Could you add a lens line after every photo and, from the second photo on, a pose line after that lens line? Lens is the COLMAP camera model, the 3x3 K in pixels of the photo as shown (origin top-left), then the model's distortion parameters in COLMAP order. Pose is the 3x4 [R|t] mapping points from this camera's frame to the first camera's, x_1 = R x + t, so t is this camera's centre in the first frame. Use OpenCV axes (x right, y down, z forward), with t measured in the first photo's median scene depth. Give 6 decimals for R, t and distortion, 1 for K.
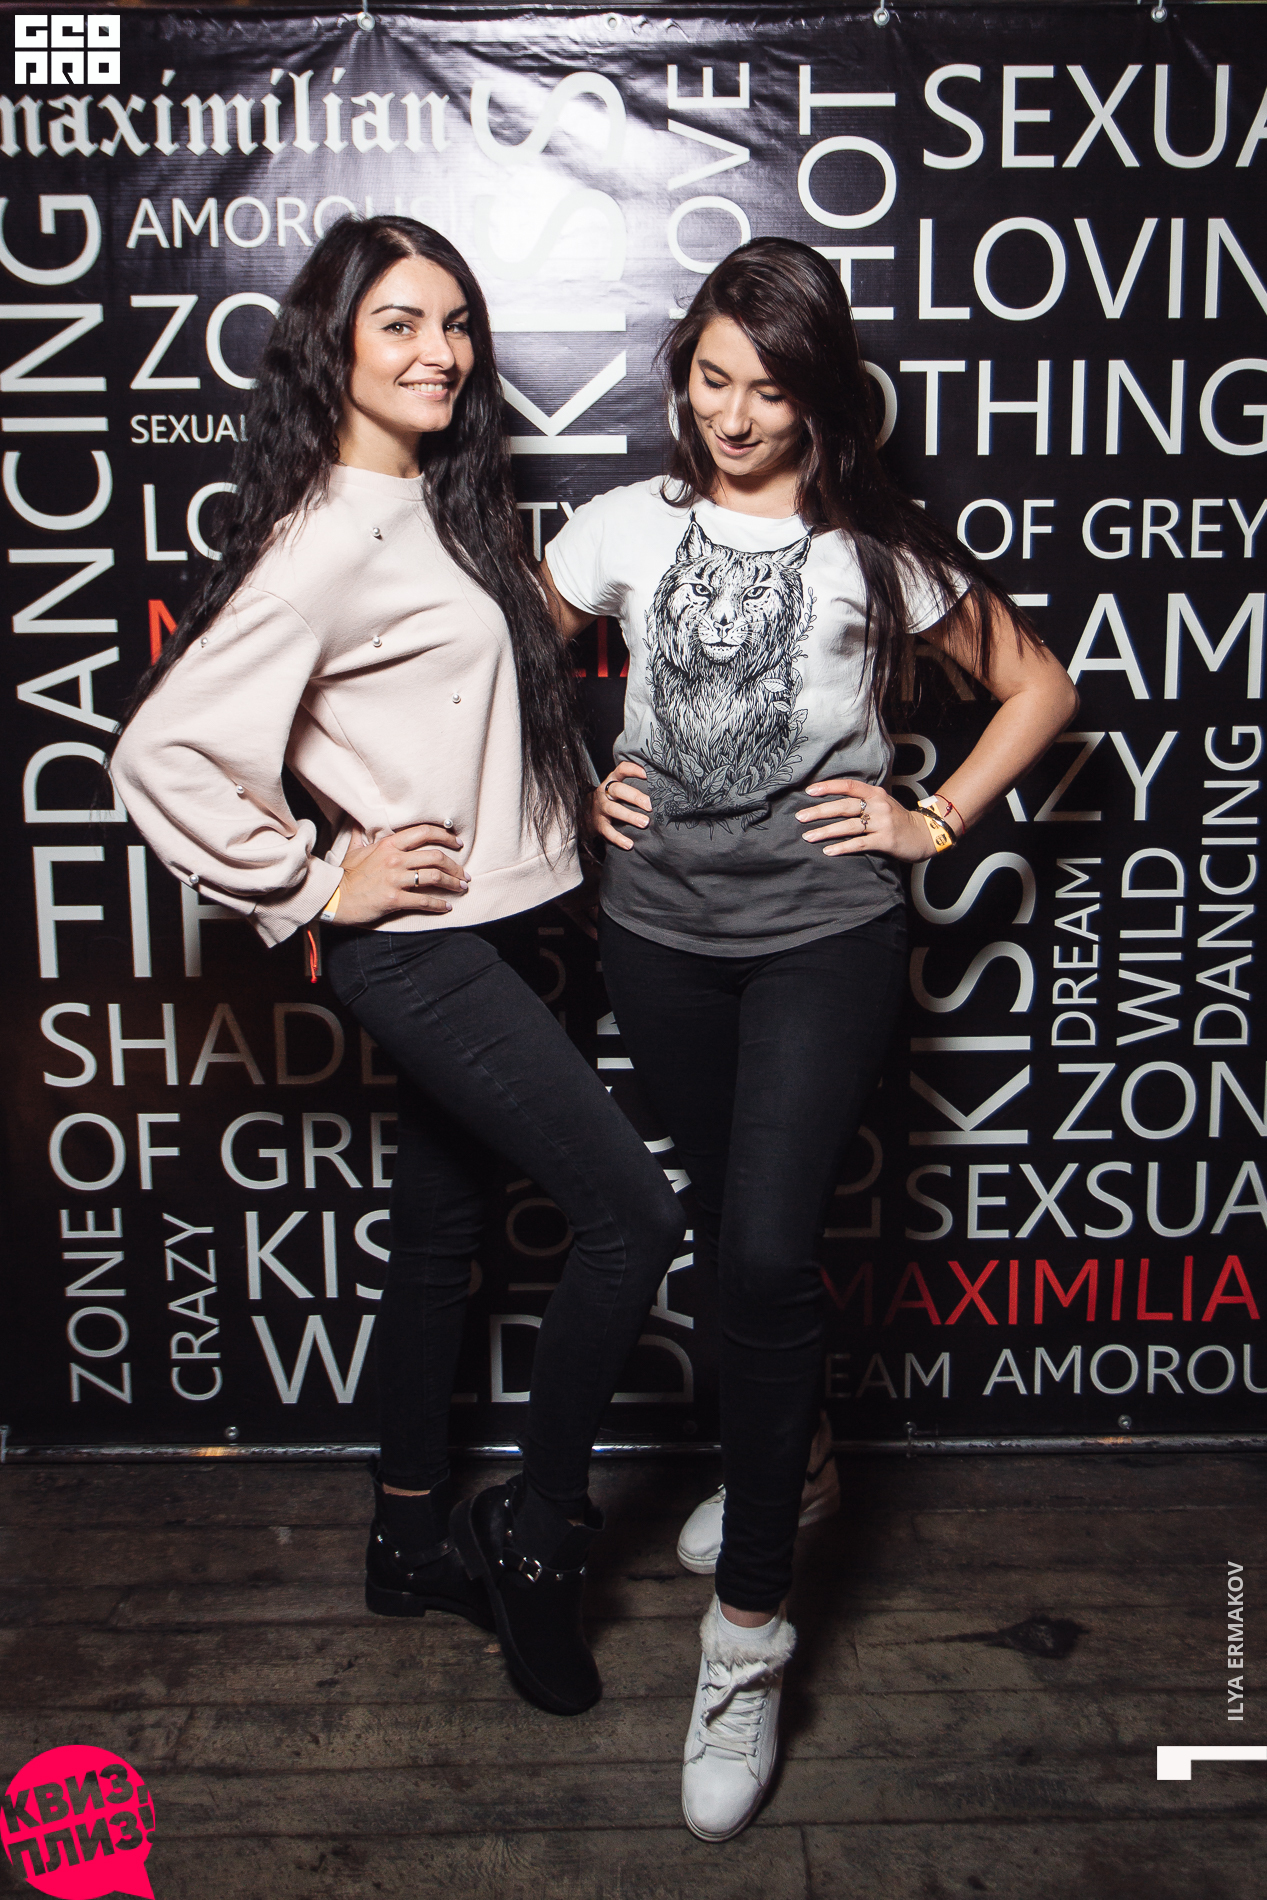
lens RADIAL K [[1483.1, 0, 608.5], [0, 1483.1, 934.3], [0, 0, 1]] dist [0.001060, 0.008850]
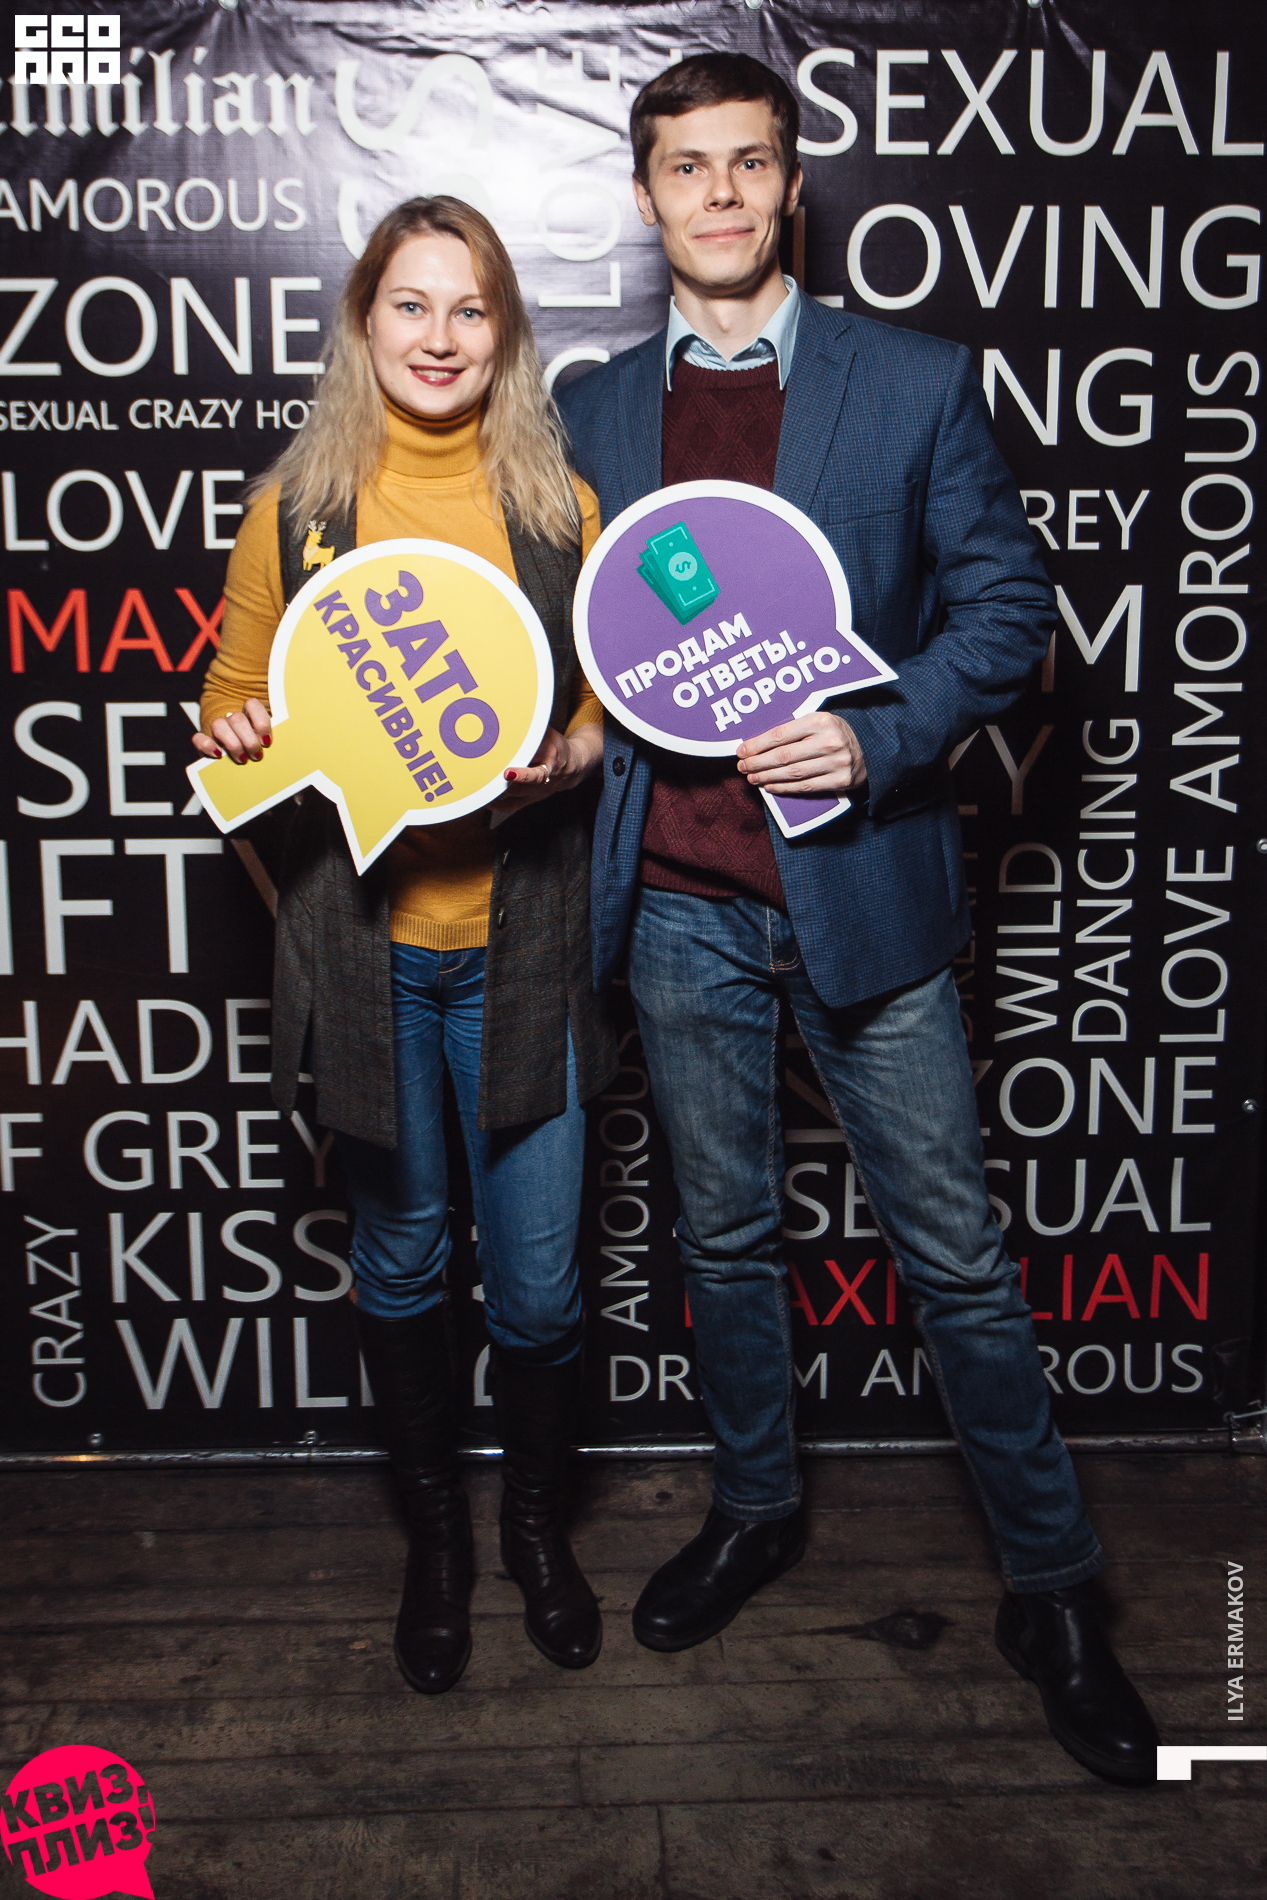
lens RADIAL K [[1895.1, 0, 633.5], [0, 1895.1, 950.0], [0, 0, 1]] dist [0.013140, 0.019086]
pose [[0.999781, -0.001483, 0.020890, 0.080282], [0.001406, 0.999992, 0.003697, 0.009069], [-0.020895, -0.003667, 0.999775, -0.276919]]
